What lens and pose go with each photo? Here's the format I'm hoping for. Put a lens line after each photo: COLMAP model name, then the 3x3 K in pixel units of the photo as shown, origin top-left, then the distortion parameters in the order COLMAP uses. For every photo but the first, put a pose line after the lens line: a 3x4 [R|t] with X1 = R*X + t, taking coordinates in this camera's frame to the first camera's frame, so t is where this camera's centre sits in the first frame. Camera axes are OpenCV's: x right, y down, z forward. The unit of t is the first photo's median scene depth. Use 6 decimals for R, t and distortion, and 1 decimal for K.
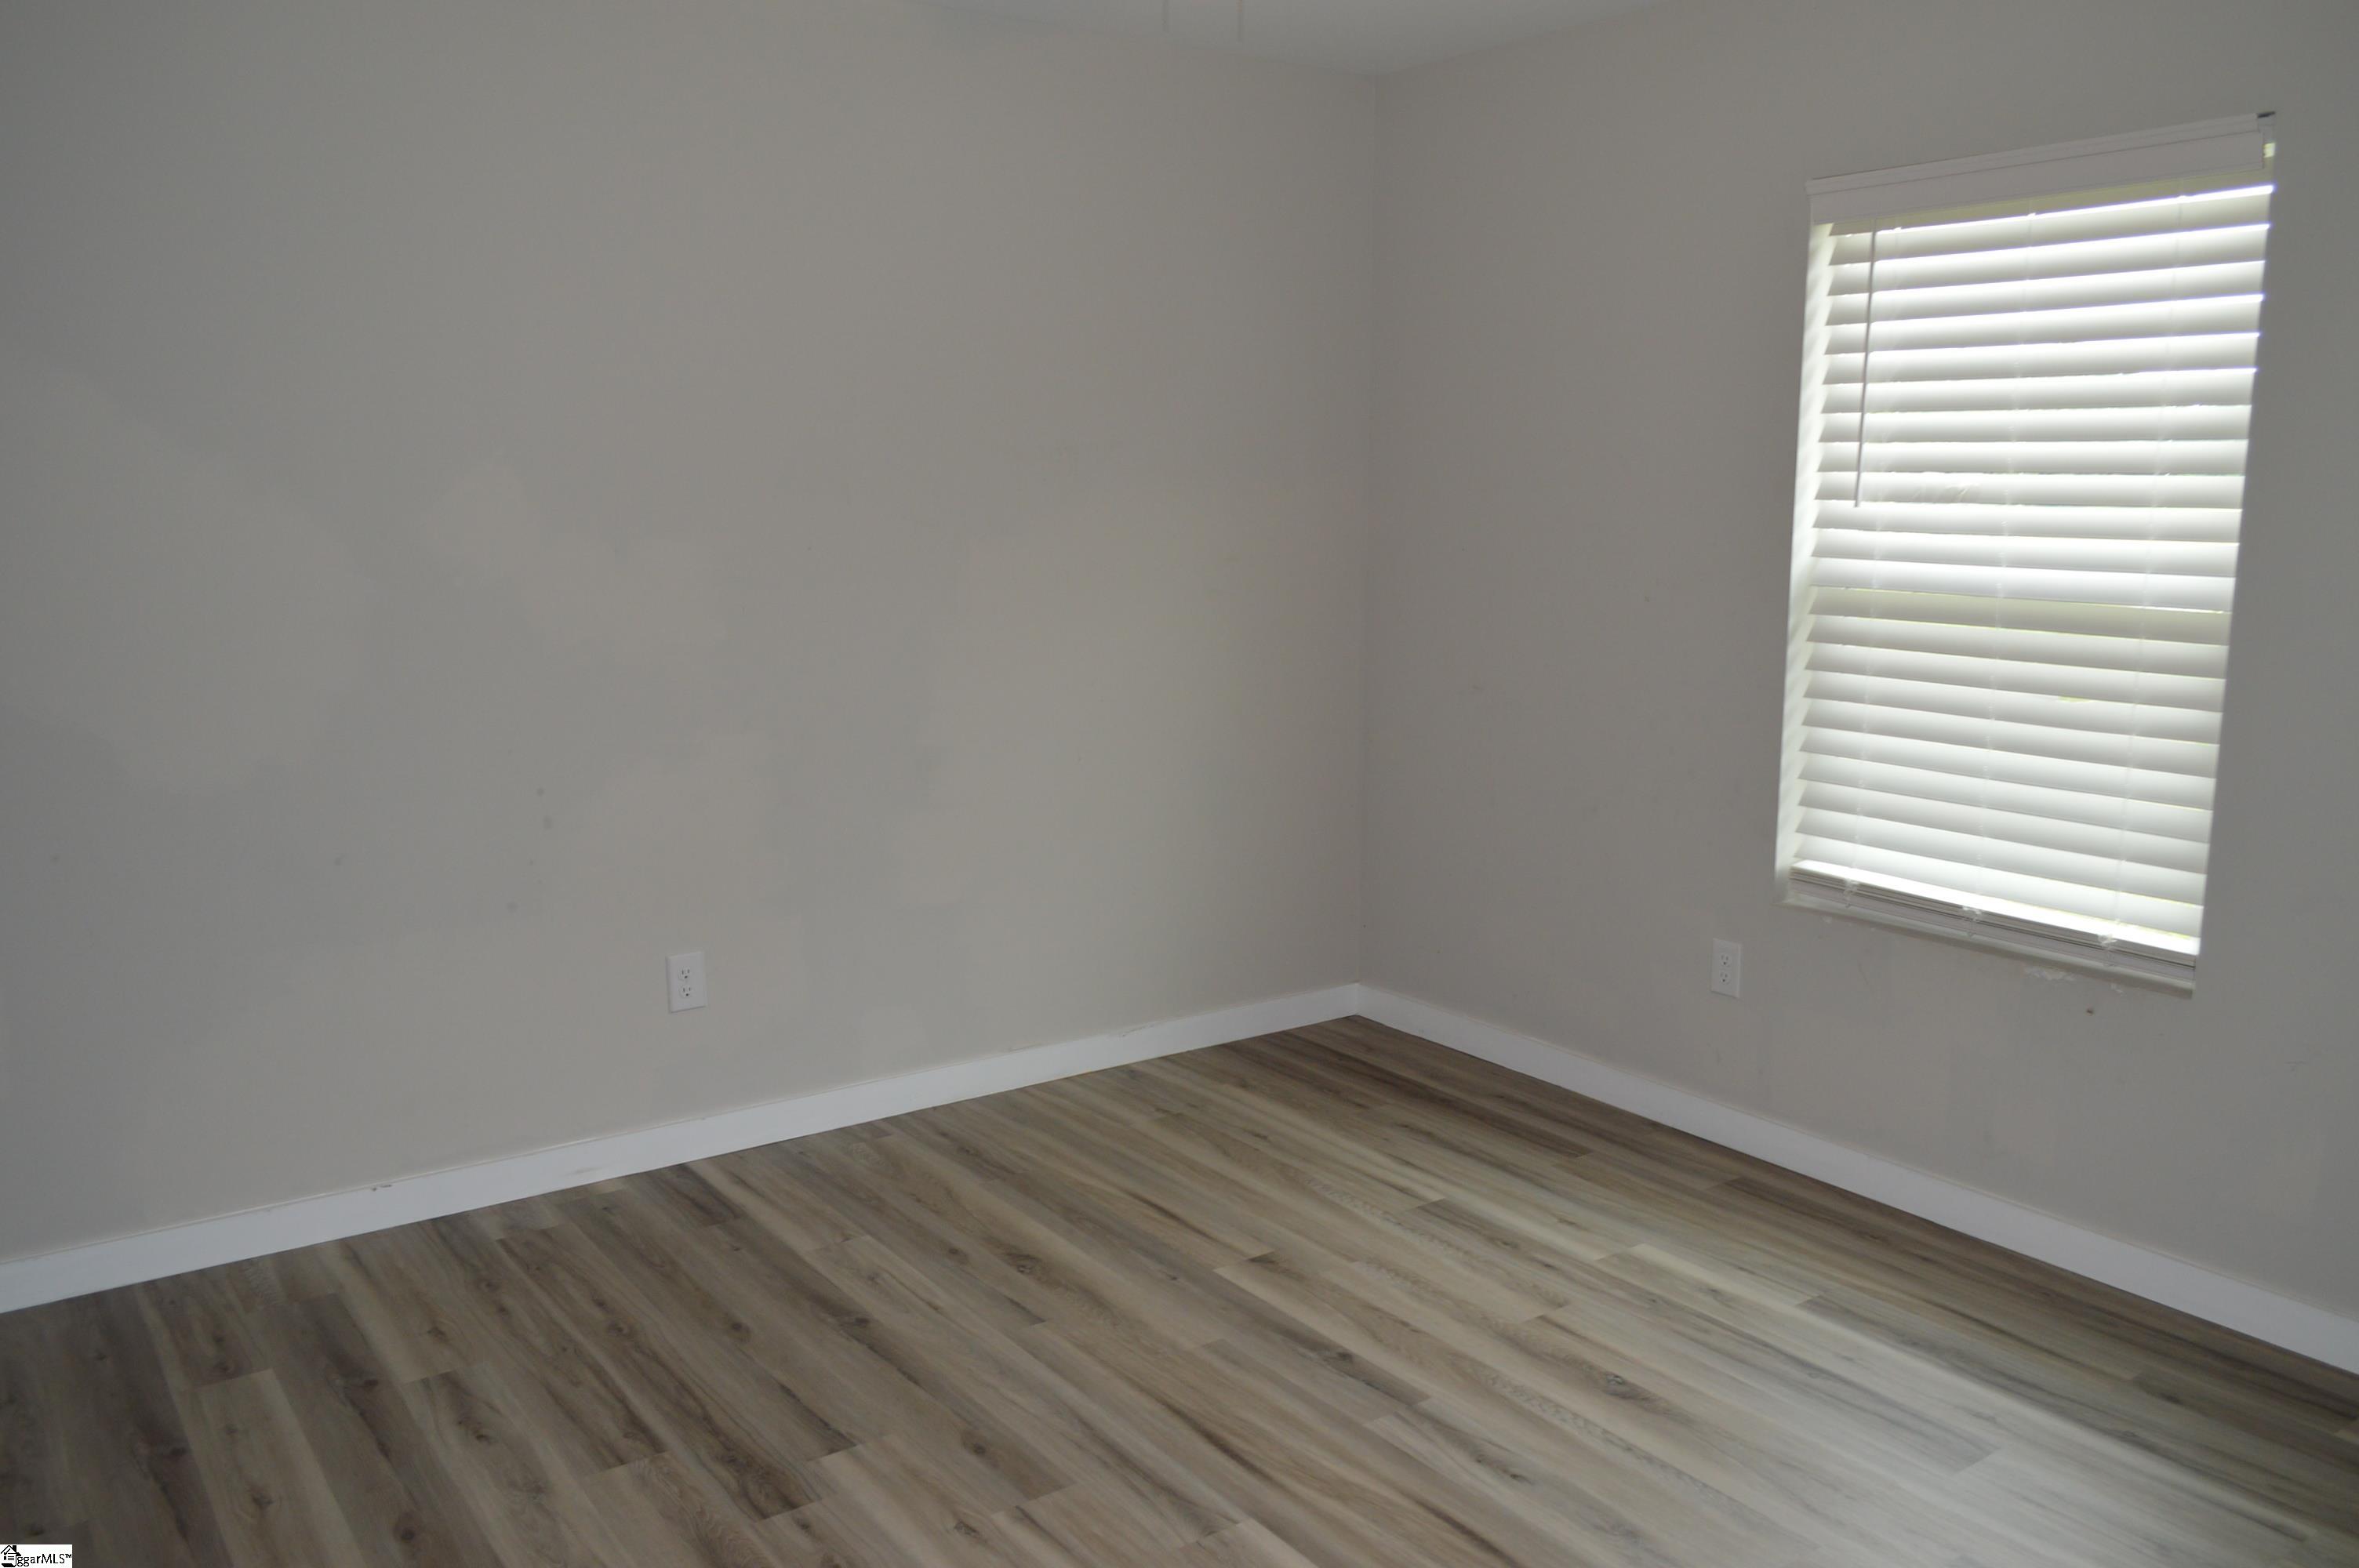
lens RADIAL K [[1882.1, 0, 1184.4], [0, 1882.1, 791.4], [0, 0, 1]] dist [-0.000529, 0.004336]
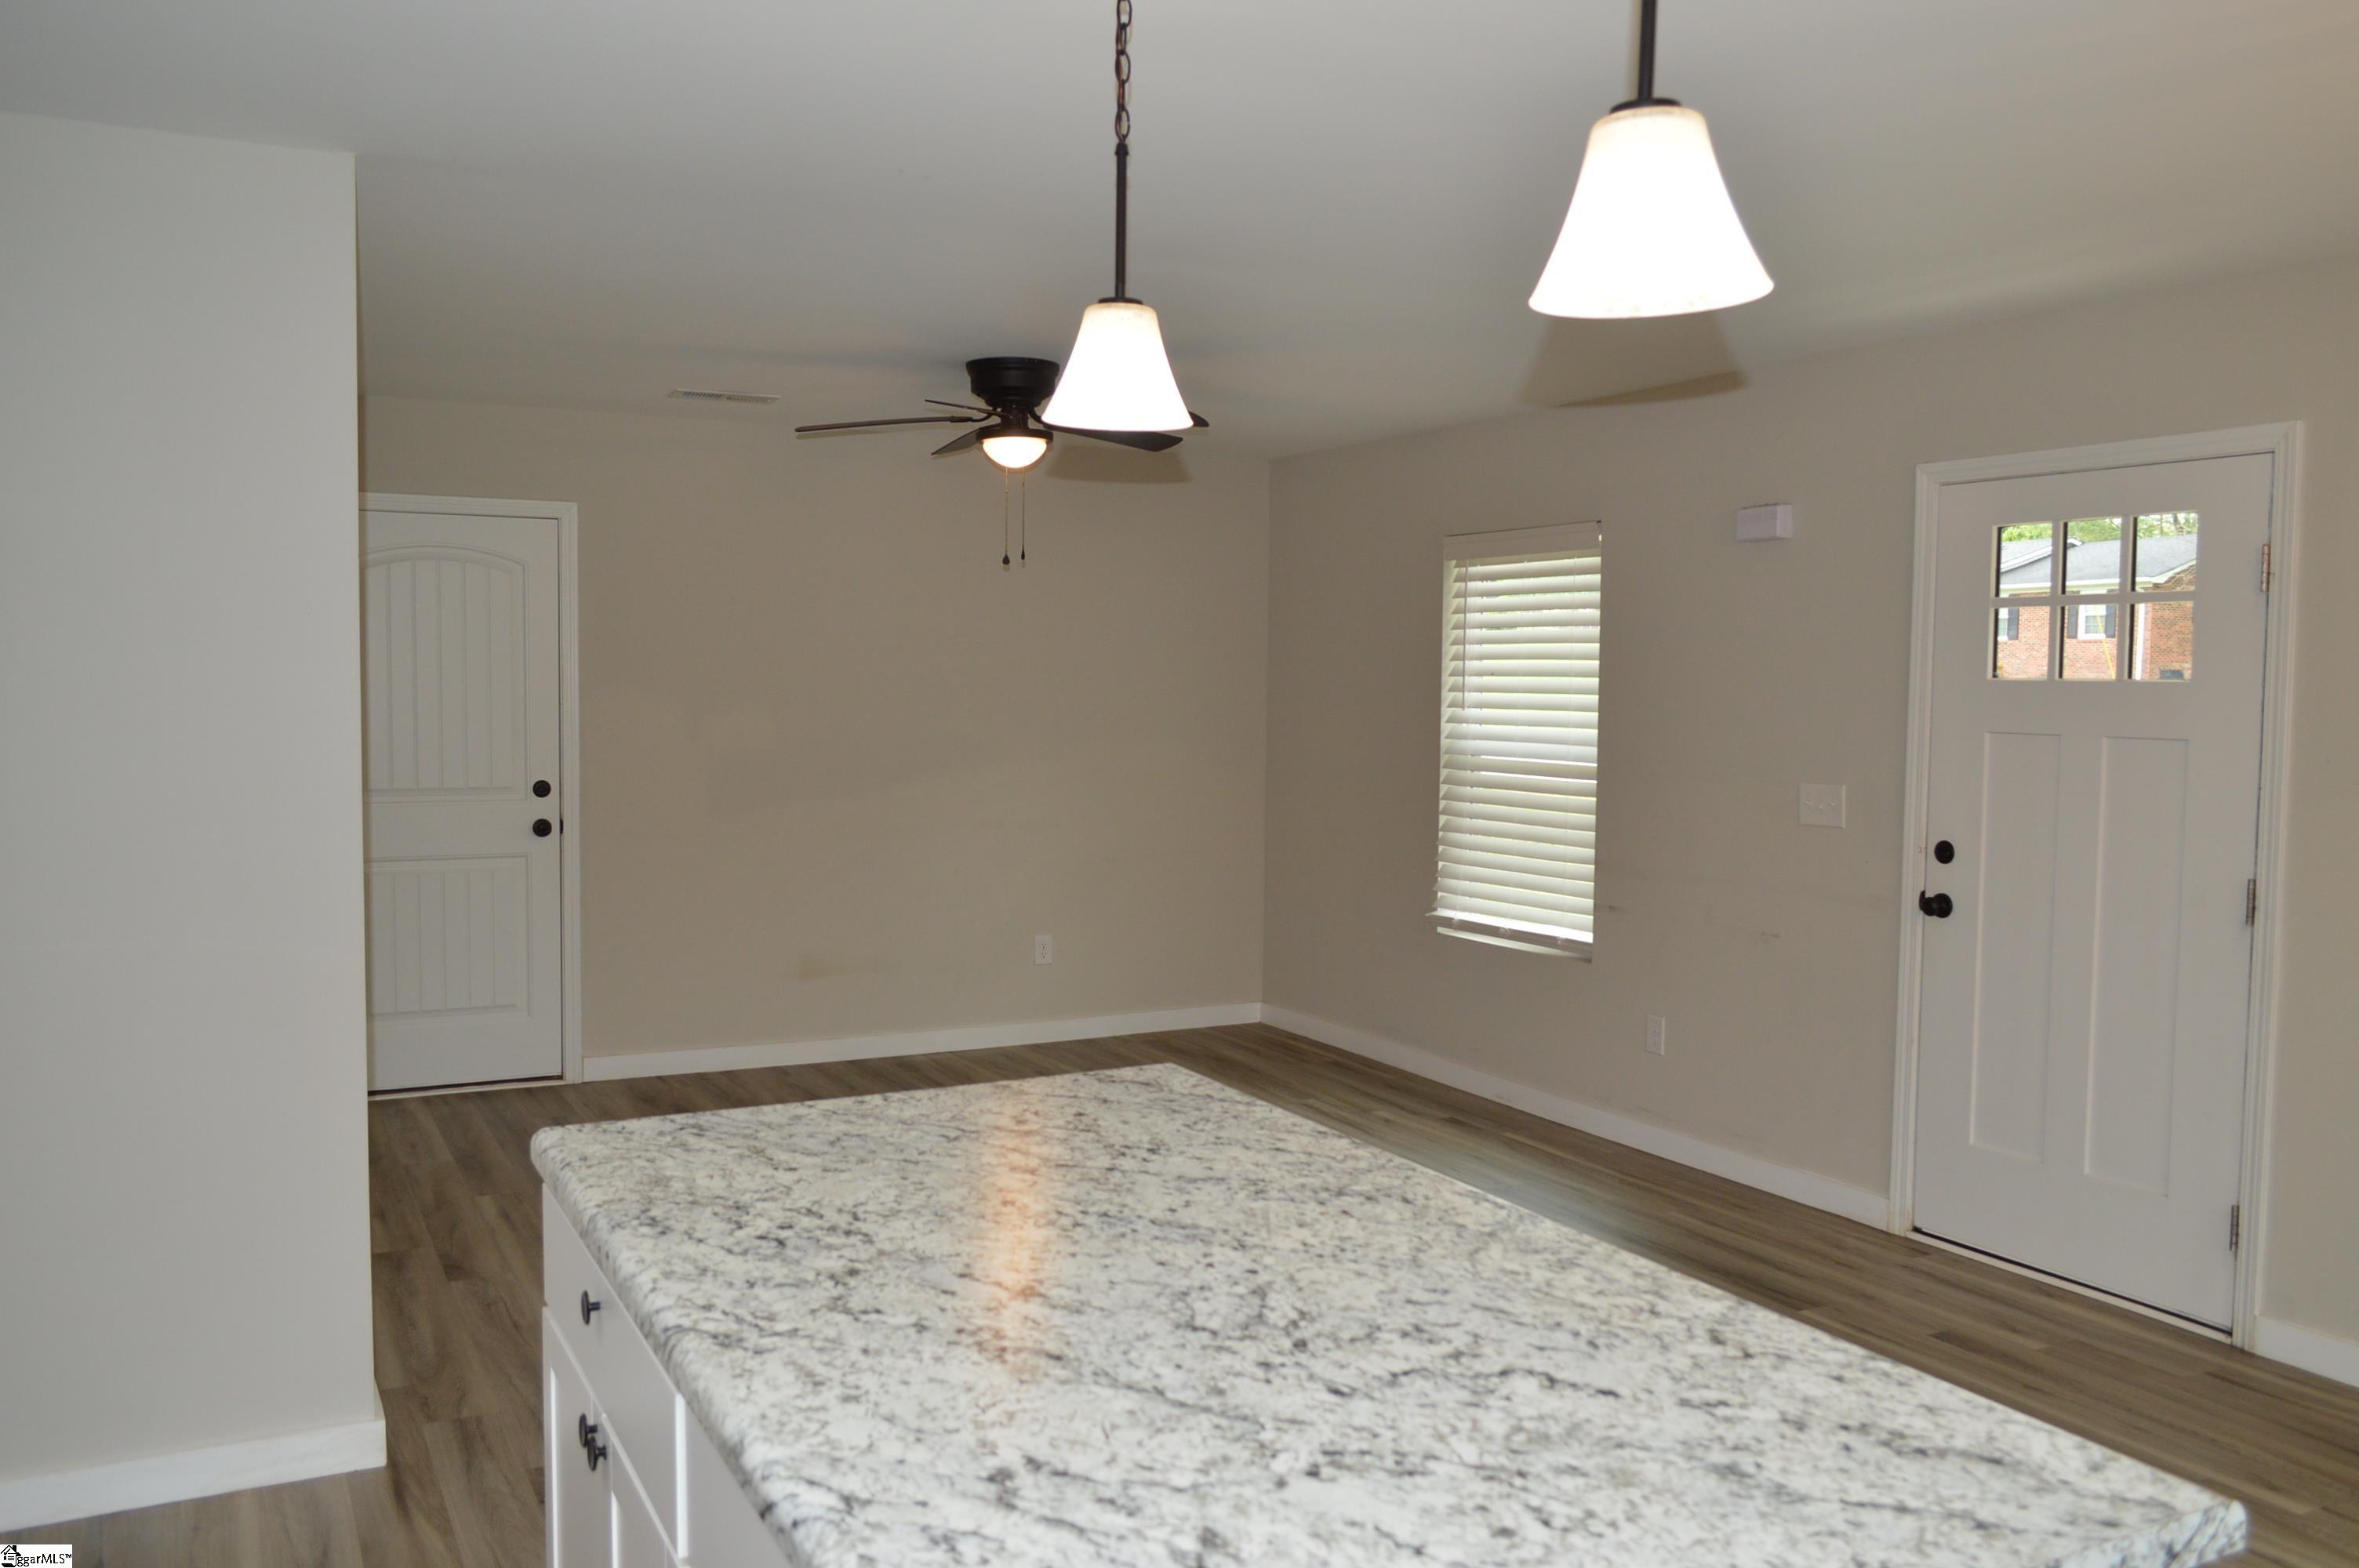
lens RADIAL K [[1882.1, 0, 1184.4], [0, 1882.1, 791.4], [0, 0, 1]] dist [-0.000529, 0.004336]
pose [[0.990866, 0.005542, -0.134735, 0.378290], [-0.019503, 0.994539, -0.102524, 0.138117], [0.133431, 0.104215, 0.985563, -0.964496]]
